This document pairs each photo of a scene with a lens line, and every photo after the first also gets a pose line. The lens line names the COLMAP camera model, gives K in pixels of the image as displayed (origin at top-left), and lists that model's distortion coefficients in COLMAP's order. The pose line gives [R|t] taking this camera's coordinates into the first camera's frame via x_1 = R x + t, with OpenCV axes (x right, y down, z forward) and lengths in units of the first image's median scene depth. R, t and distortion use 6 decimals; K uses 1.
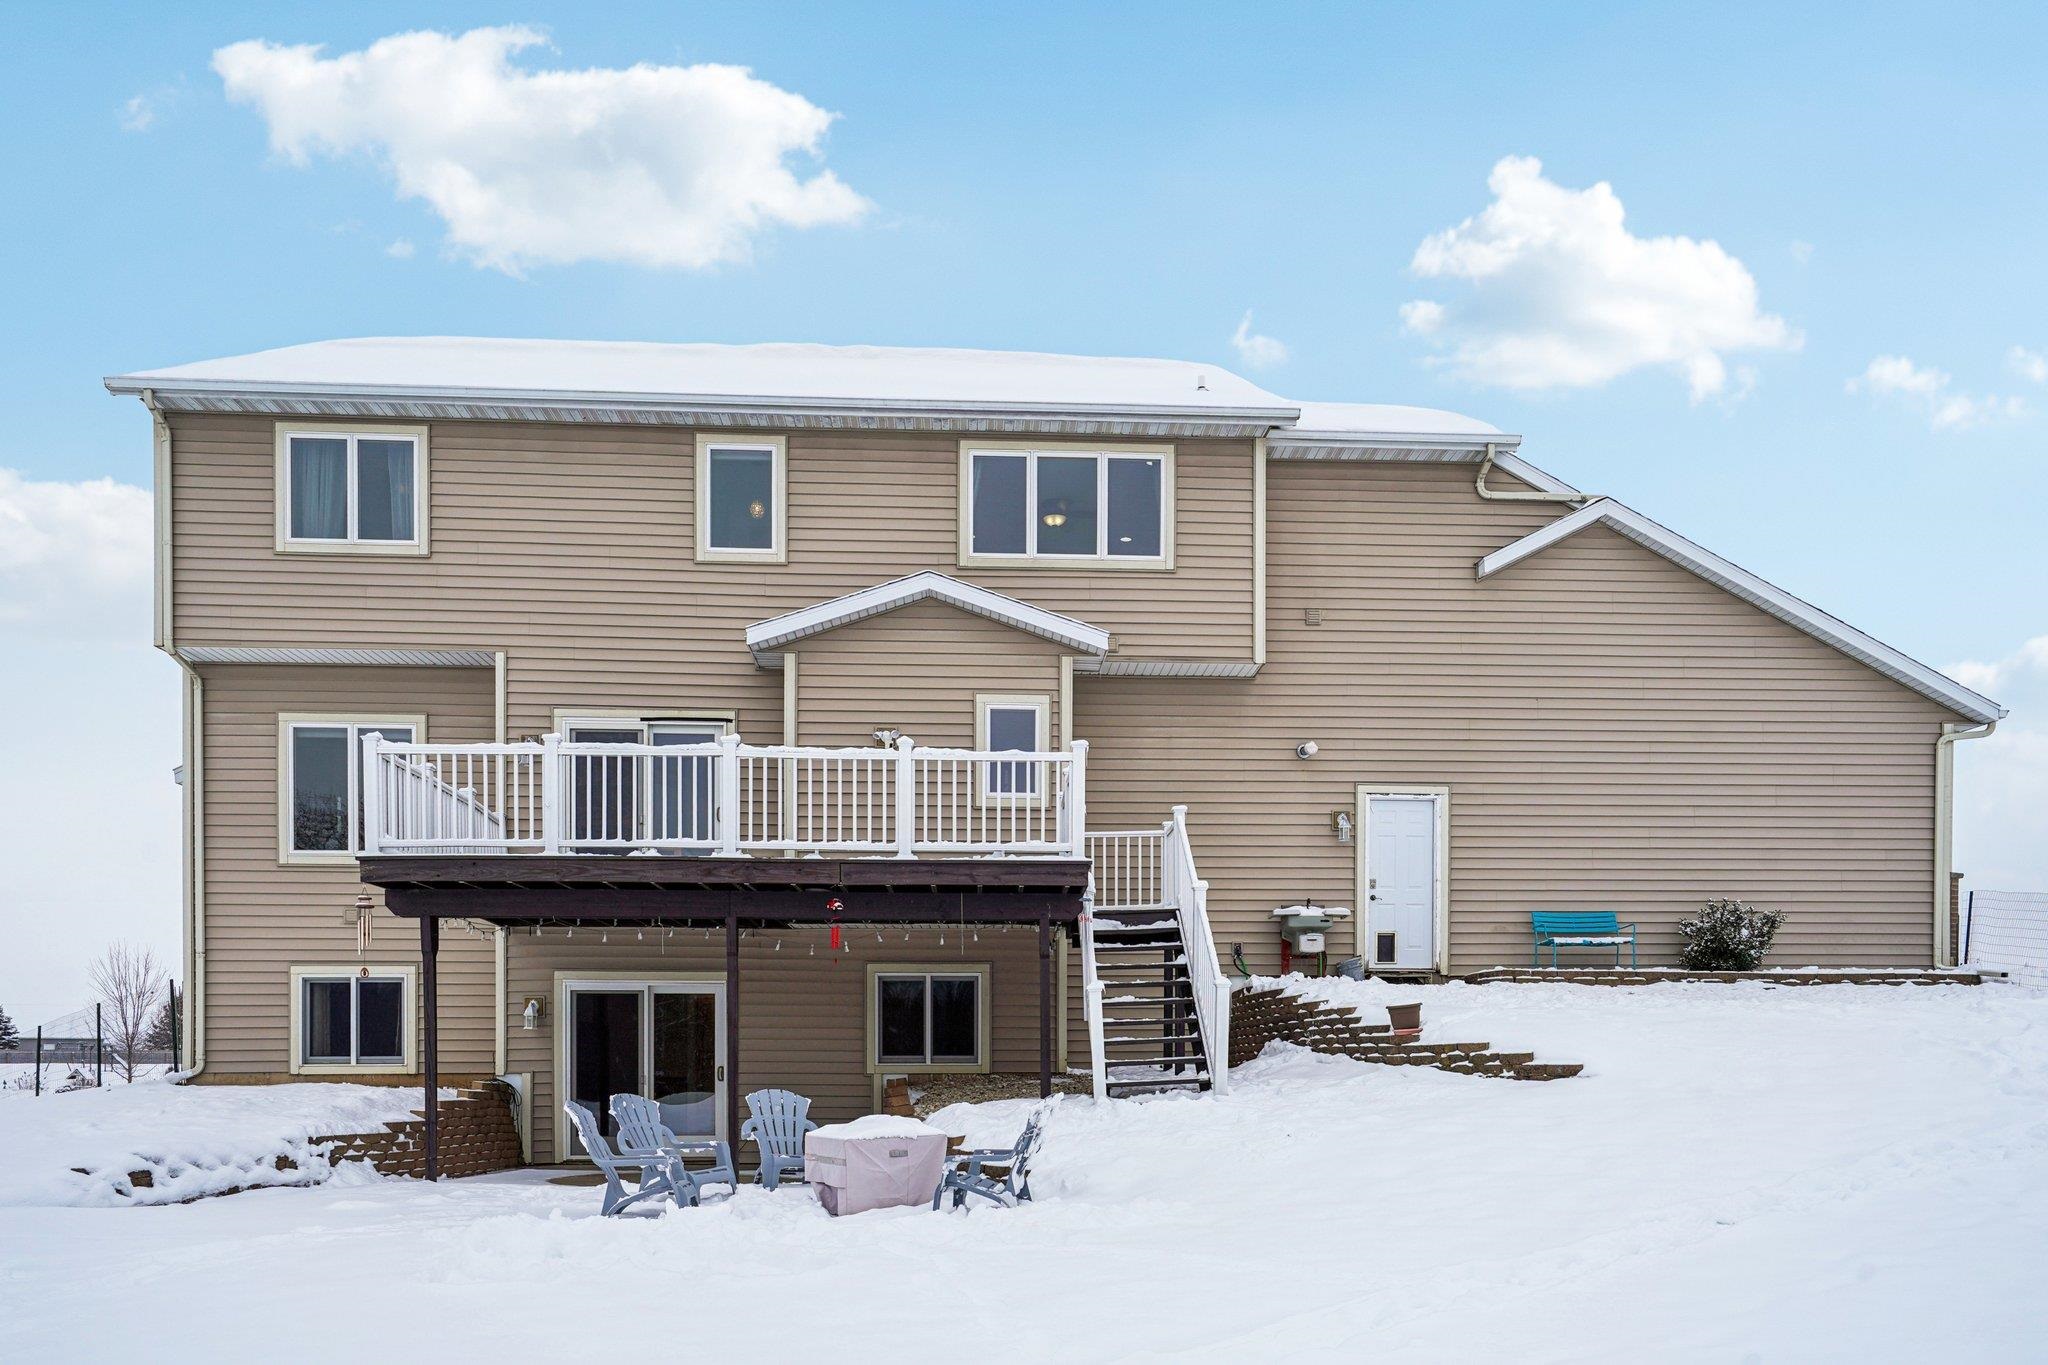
lens RADIAL K [[1607.4, 0, 1038.0], [0, 1607.4, 980.9], [0, 0, 1]] dist [0.002088, -0.001336]
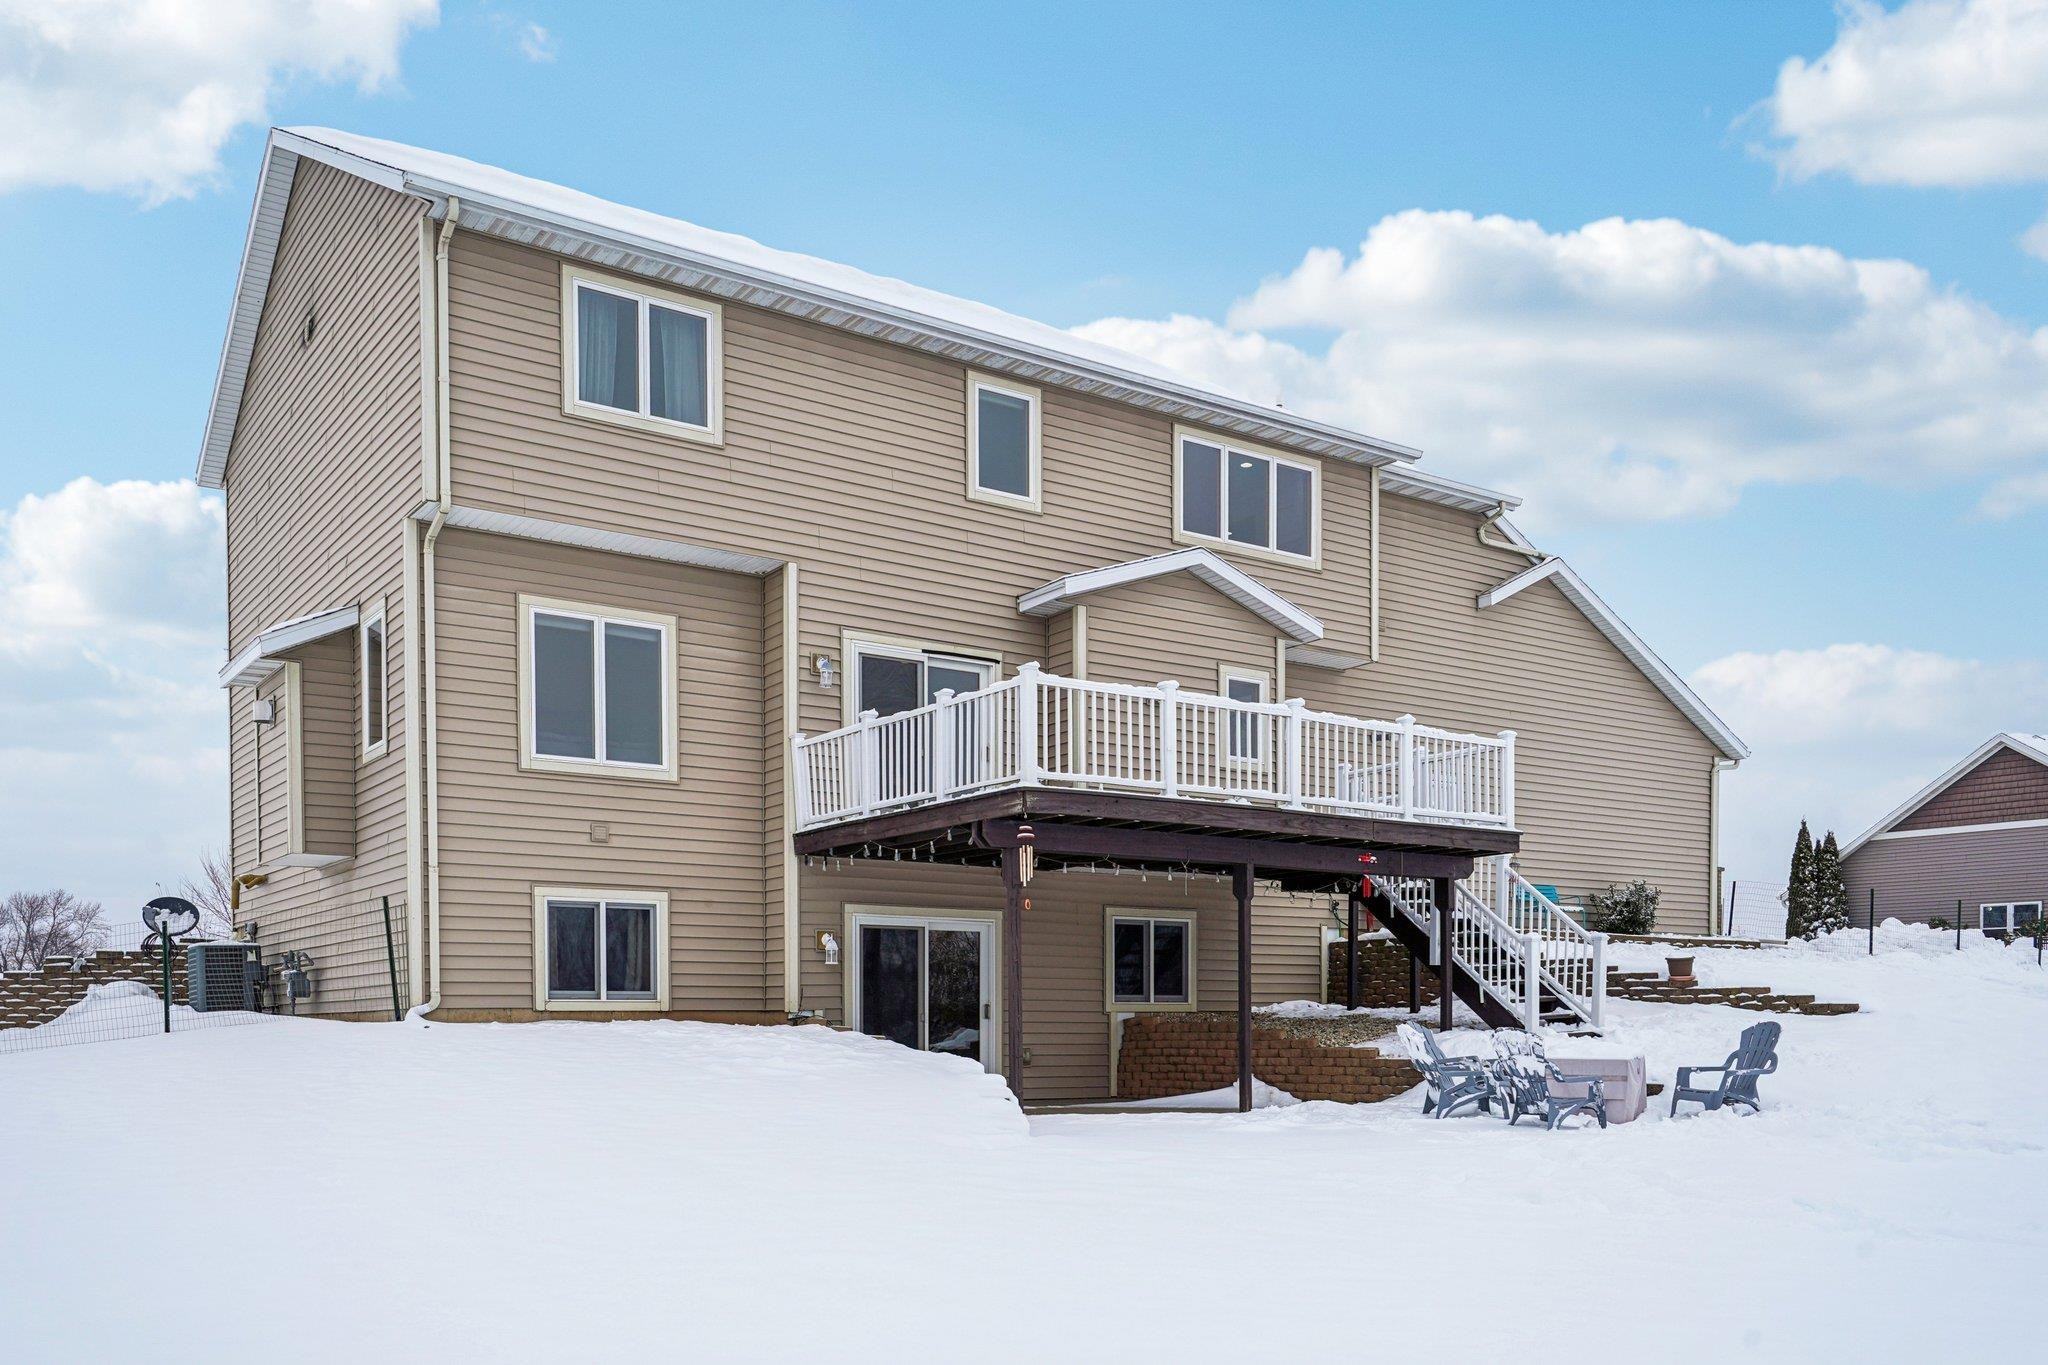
lens RADIAL K [[1662.2, 0, 990.9], [0, 1662.2, 954.3], [0, 0, 1]] dist [-0.002487, 0.004851]
pose [[0.864822, 0.021189, 0.501631, -0.715505], [-0.028805, 0.999557, 0.007439, 0.014257], [-0.501251, -0.020883, 0.865050, 0.093488]]
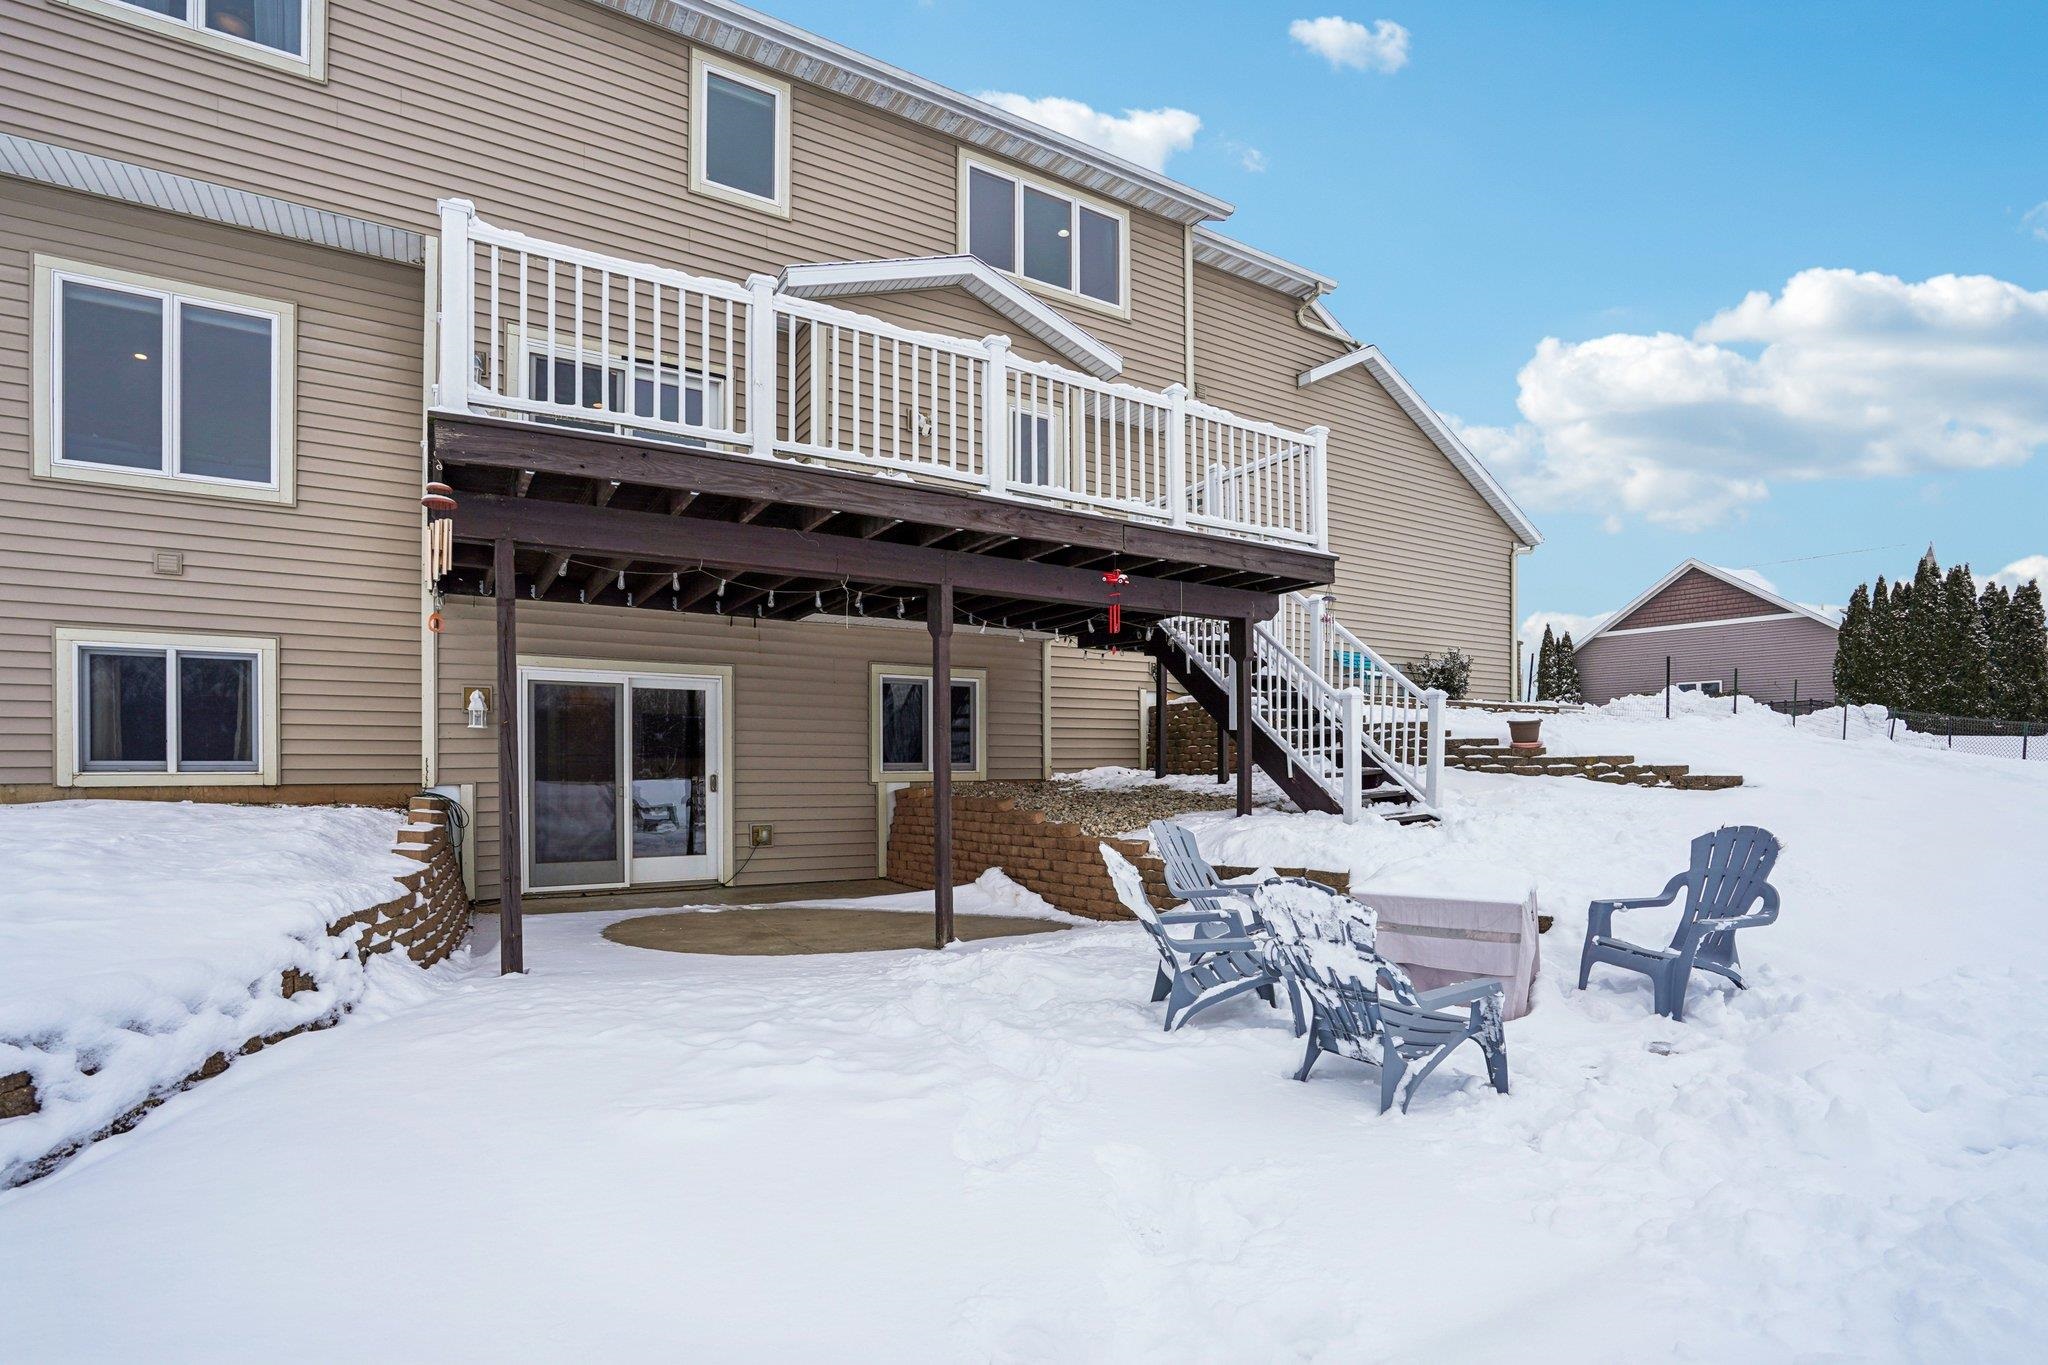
lens RADIAL K [[995.7, 0, 1022.6], [0, 995.7, 708.5], [0, 0, 1]] dist [-0.084777, 0.033166]
pose [[0.870060, 0.028007, 0.492150, -0.306853], [-0.028828, 0.999567, -0.005919, 0.016015], [-0.492103, -0.009037, 0.870490, 0.457635]]
